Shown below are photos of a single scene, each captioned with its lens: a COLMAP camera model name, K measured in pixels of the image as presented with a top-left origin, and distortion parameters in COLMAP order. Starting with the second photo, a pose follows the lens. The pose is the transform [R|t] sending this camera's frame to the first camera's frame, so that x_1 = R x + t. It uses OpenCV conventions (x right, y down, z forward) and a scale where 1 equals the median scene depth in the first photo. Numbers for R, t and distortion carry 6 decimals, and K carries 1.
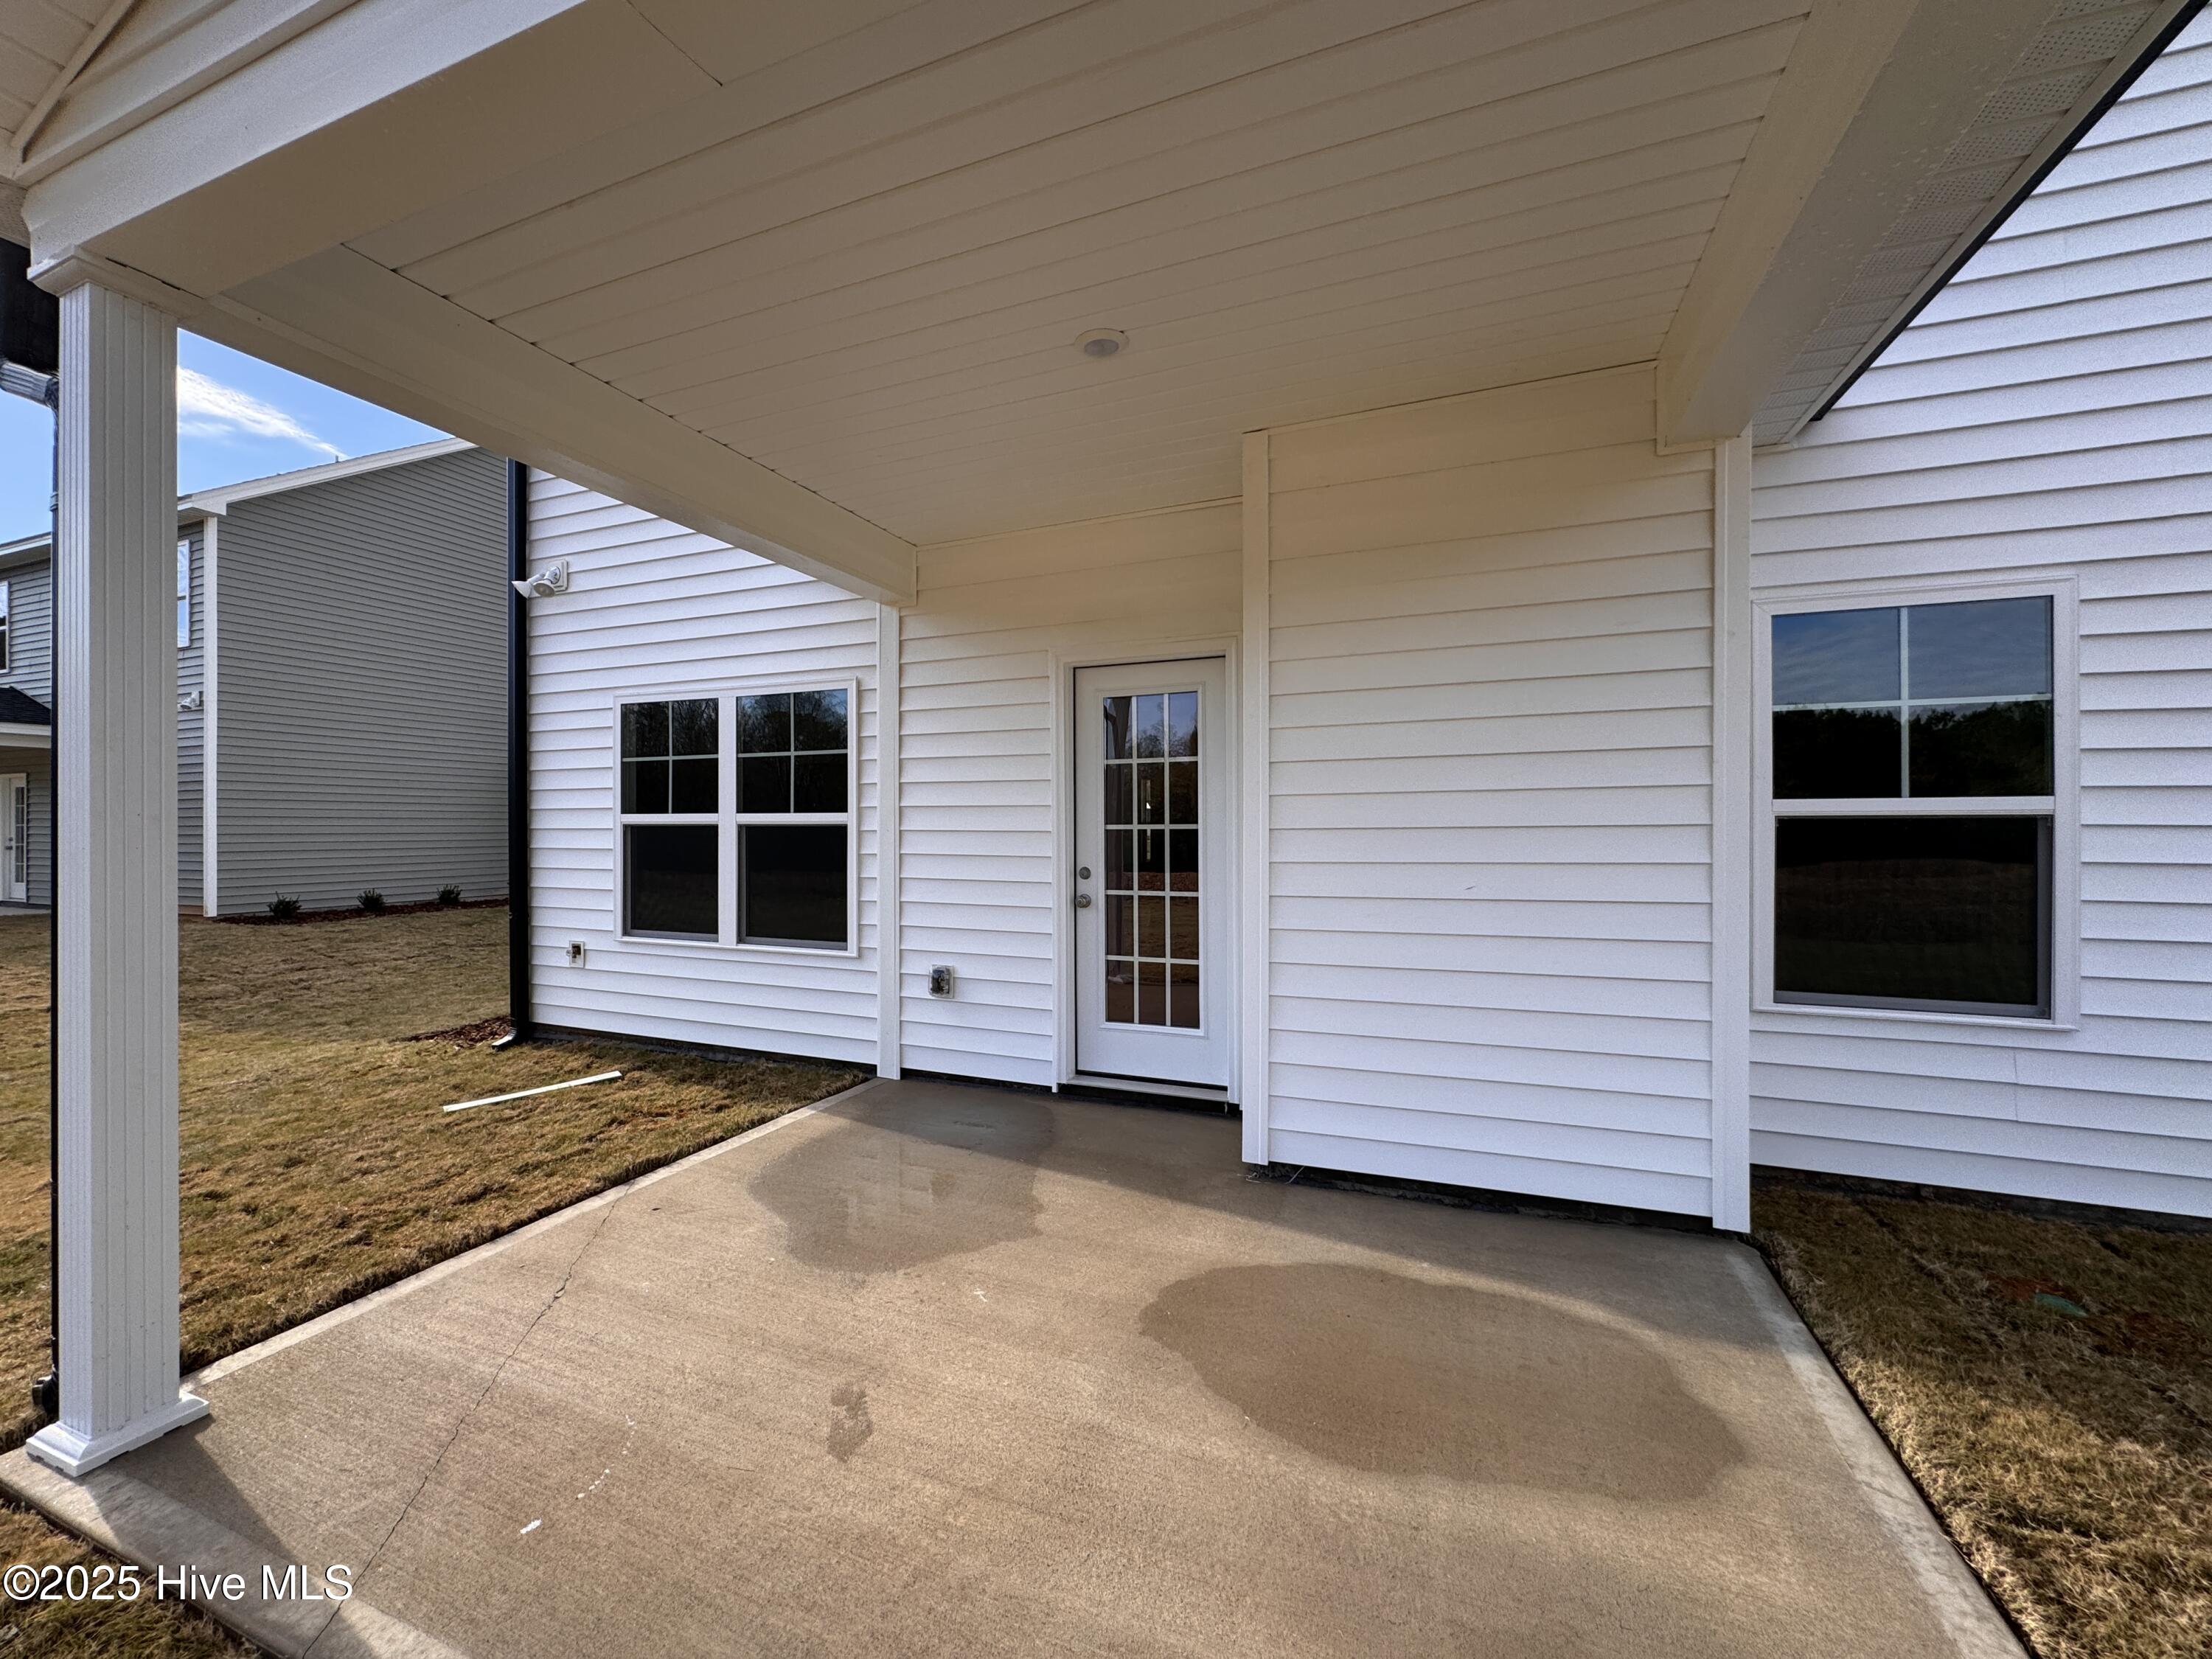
lens RADIAL K [[886.9, 0, 1105.7], [0, 886.9, 814.4], [0, 0, 1]] dist [-0.001904, 0.000595]
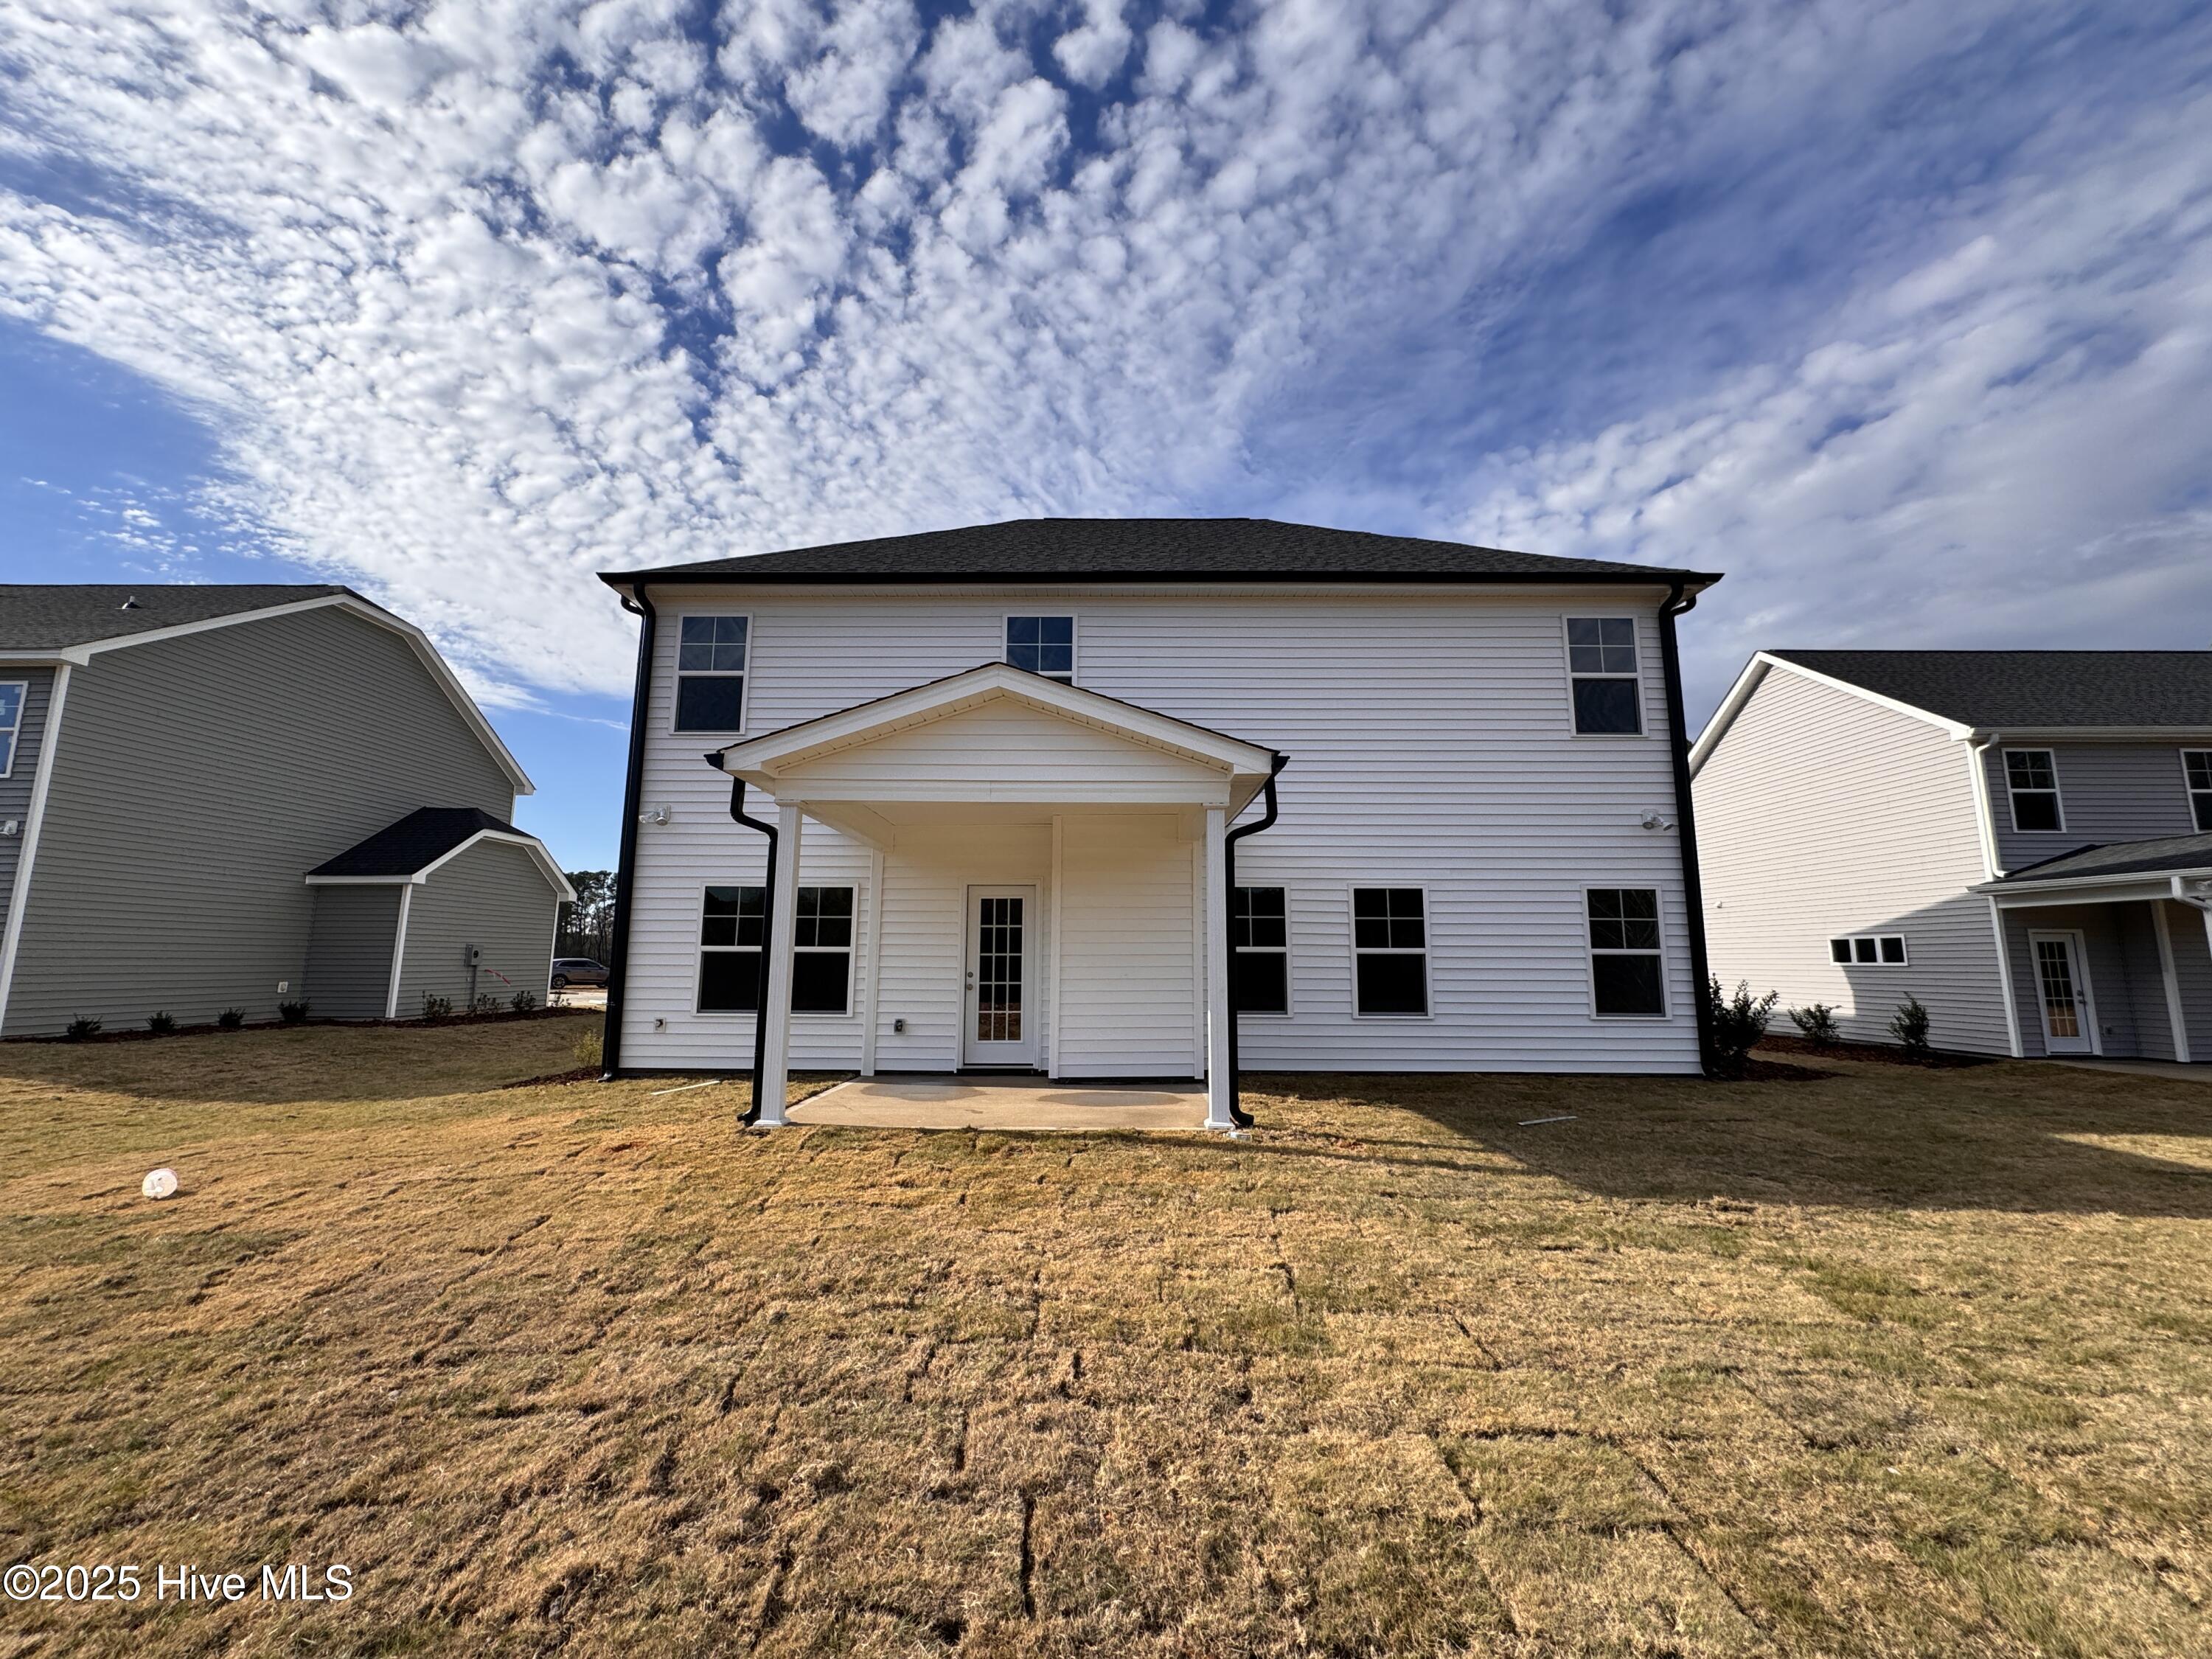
lens RADIAL K [[886.9, 0, 1108.3], [0, 886.9, 820.1], [0, 0, 1]] dist [-0.001904, 0.000595]
pose [[0.932511, 0.062231, 0.355740, -0.489262], [-0.010810, 0.989410, -0.144747, -0.001305], [-0.360980, 0.131132, 0.923308, -1.196752]]
